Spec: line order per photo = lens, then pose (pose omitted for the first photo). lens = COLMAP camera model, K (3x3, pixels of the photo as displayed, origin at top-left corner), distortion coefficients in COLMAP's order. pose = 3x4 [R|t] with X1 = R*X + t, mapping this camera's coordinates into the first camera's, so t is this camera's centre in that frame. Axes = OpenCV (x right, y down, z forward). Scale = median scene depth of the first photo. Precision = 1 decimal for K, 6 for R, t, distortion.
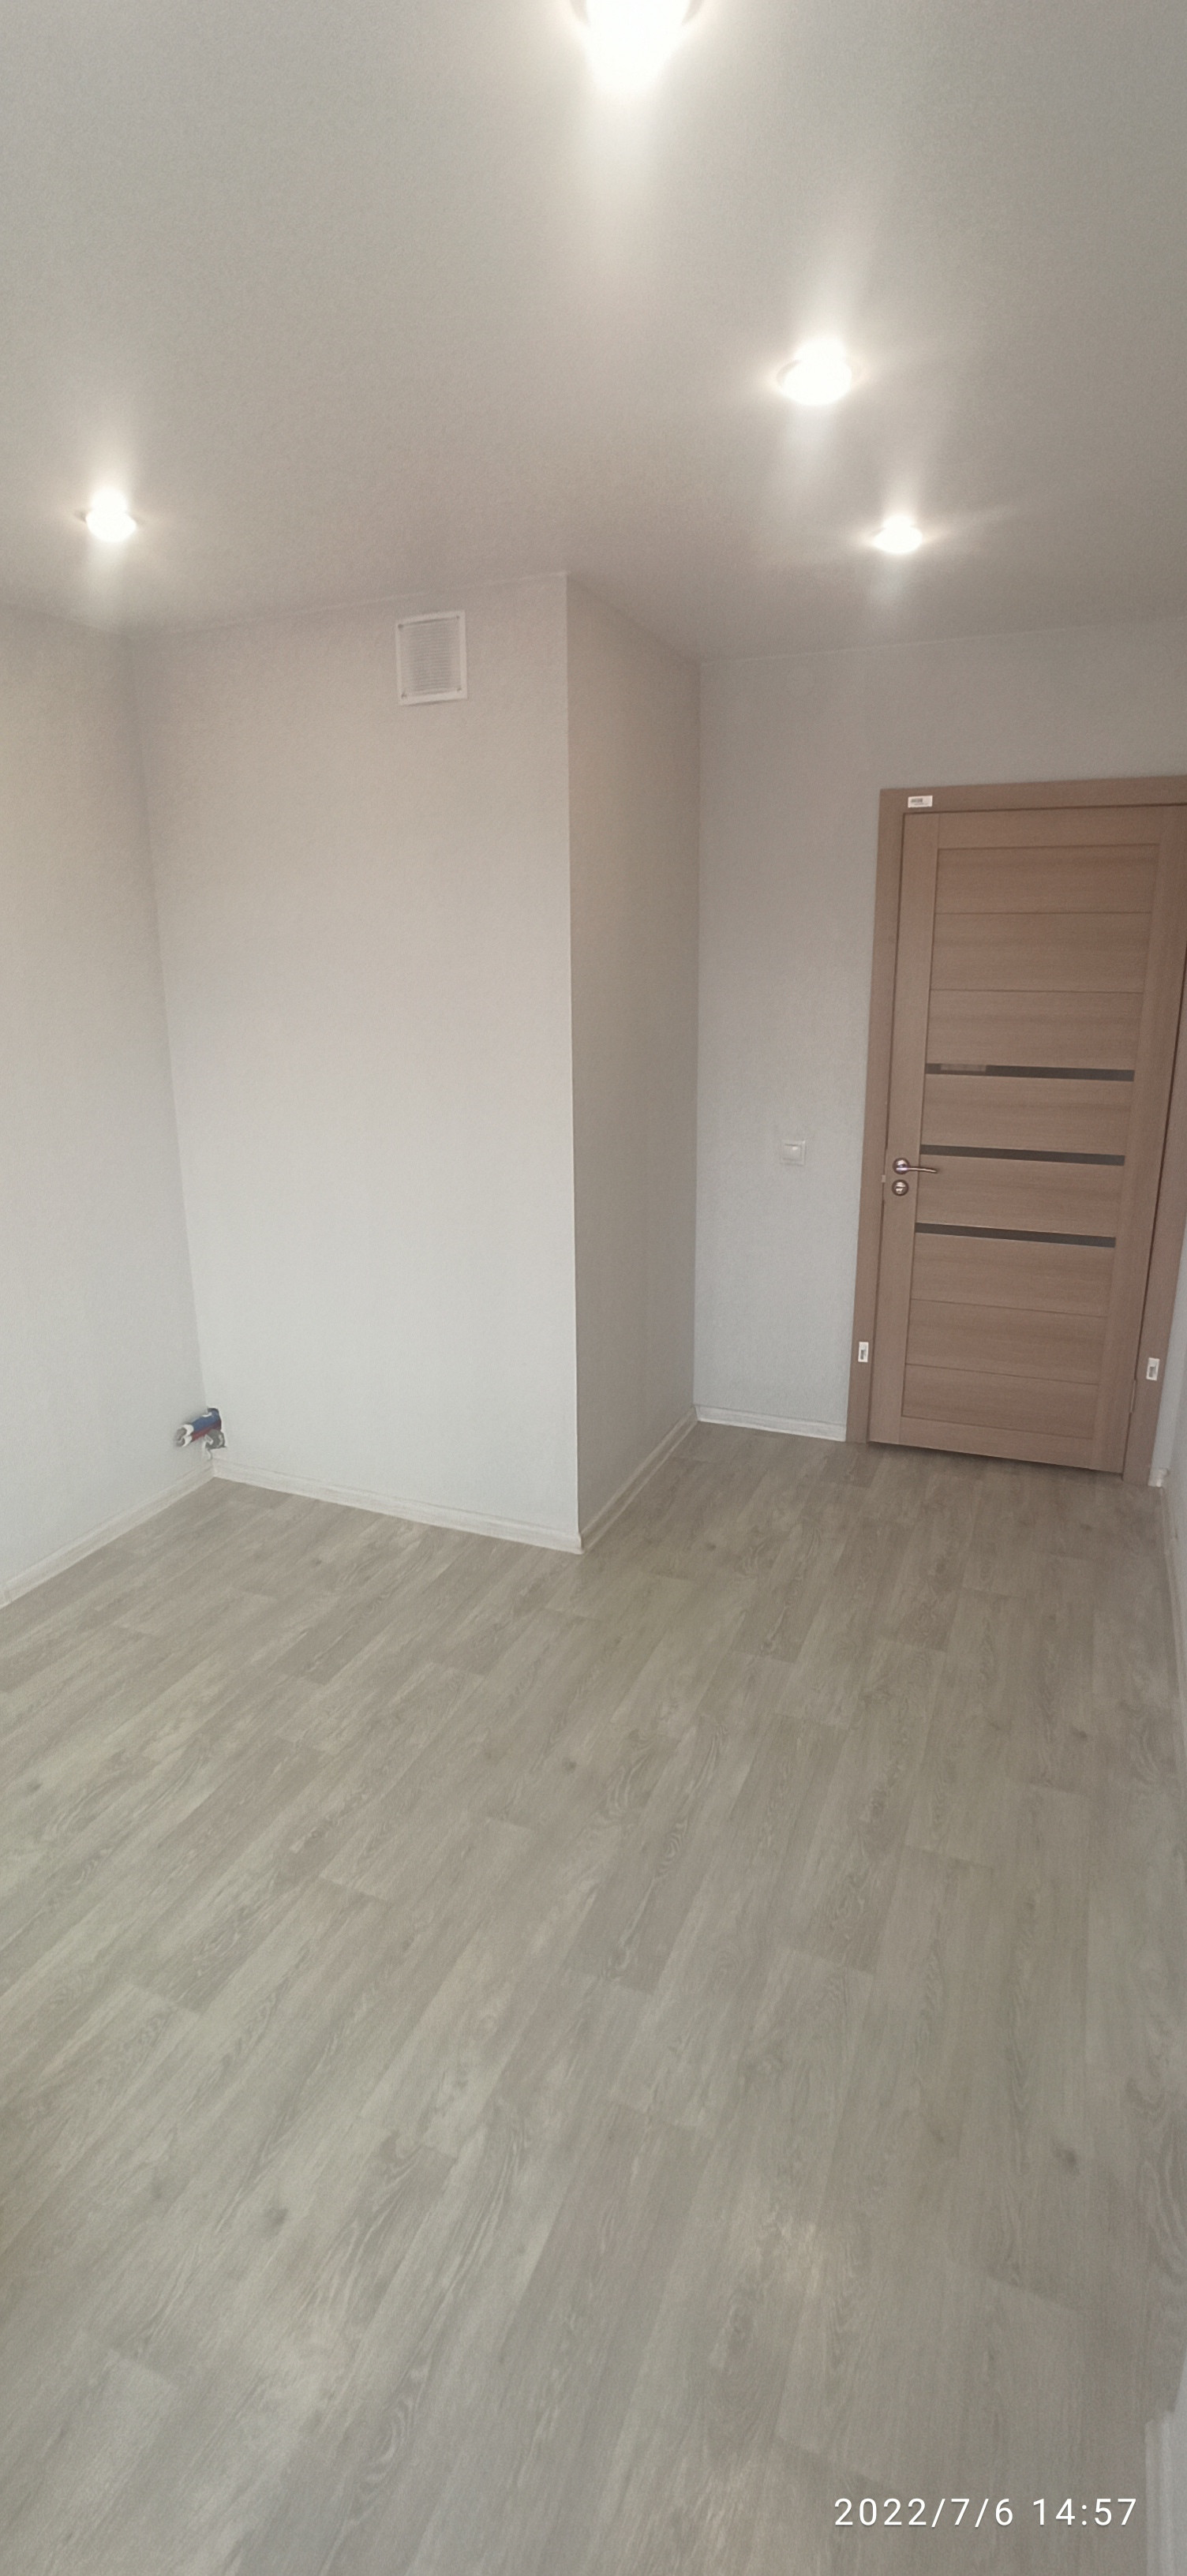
lens RADIAL K [[1184.7, 0, 604.6], [0, 1184.7, 1212.4], [0, 0, 1]] dist [-0.041256, 0.020653]
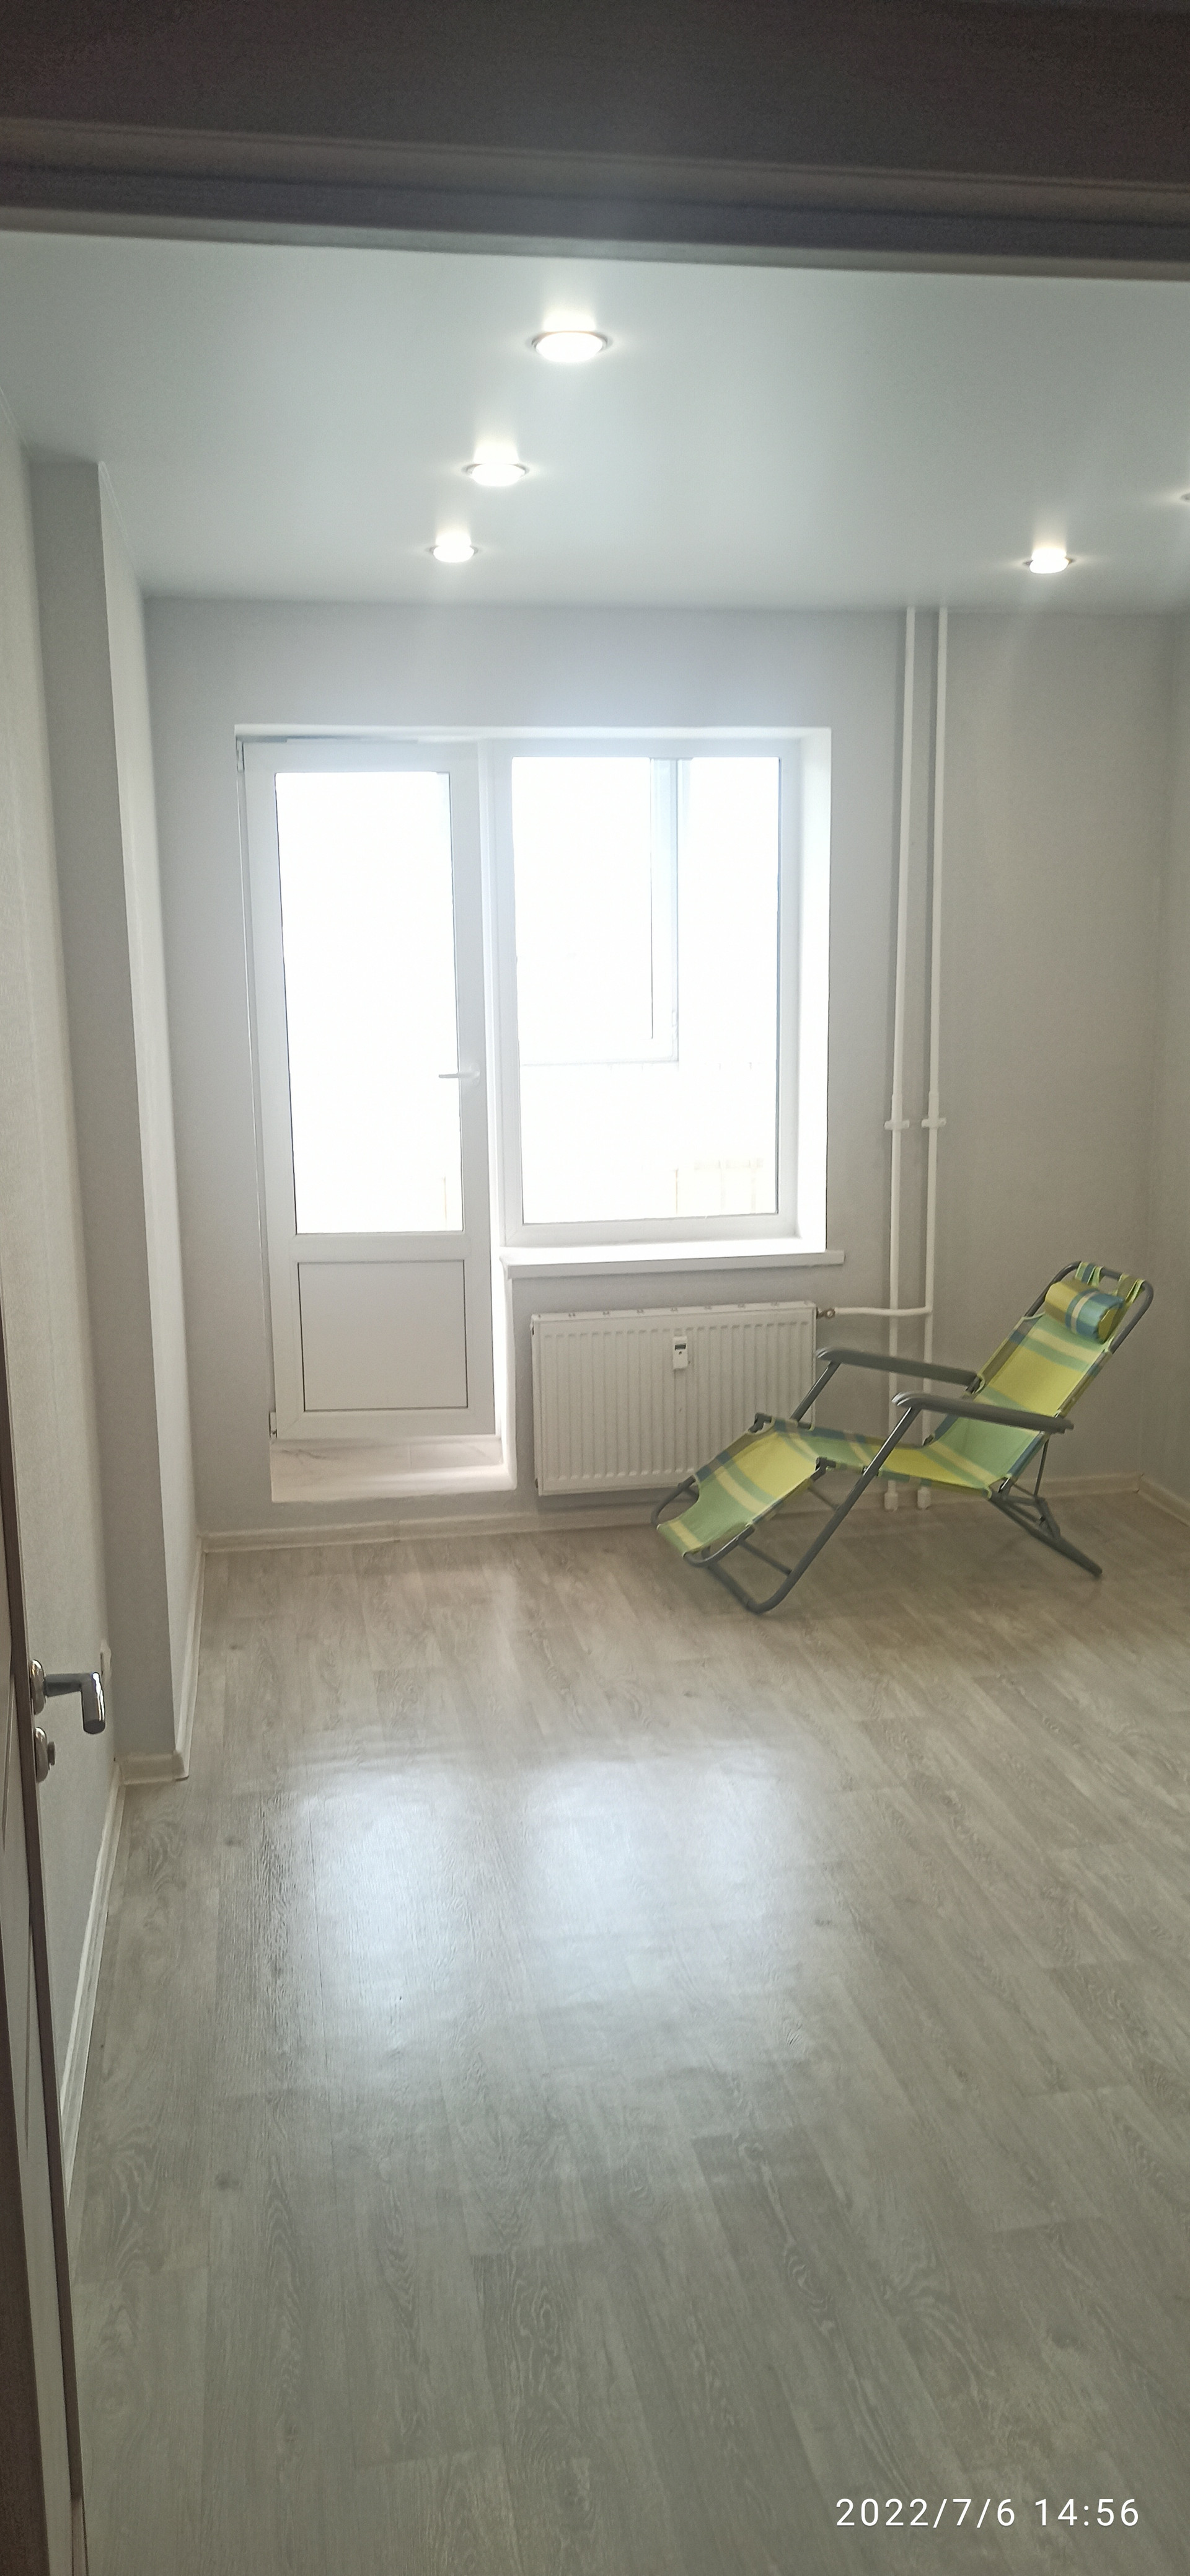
lens RADIAL K [[1862.9, 0, 586.7], [0, 1862.9, 1277.3], [0, 0, 1]] dist [-0.002813, -0.002160]
pose [[-0.844020, 0.115803, -0.523661, 0.709260], [-0.102785, 0.923383, 0.369863, -0.390240], [0.526371, 0.365996, -0.767451, 1.686475]]
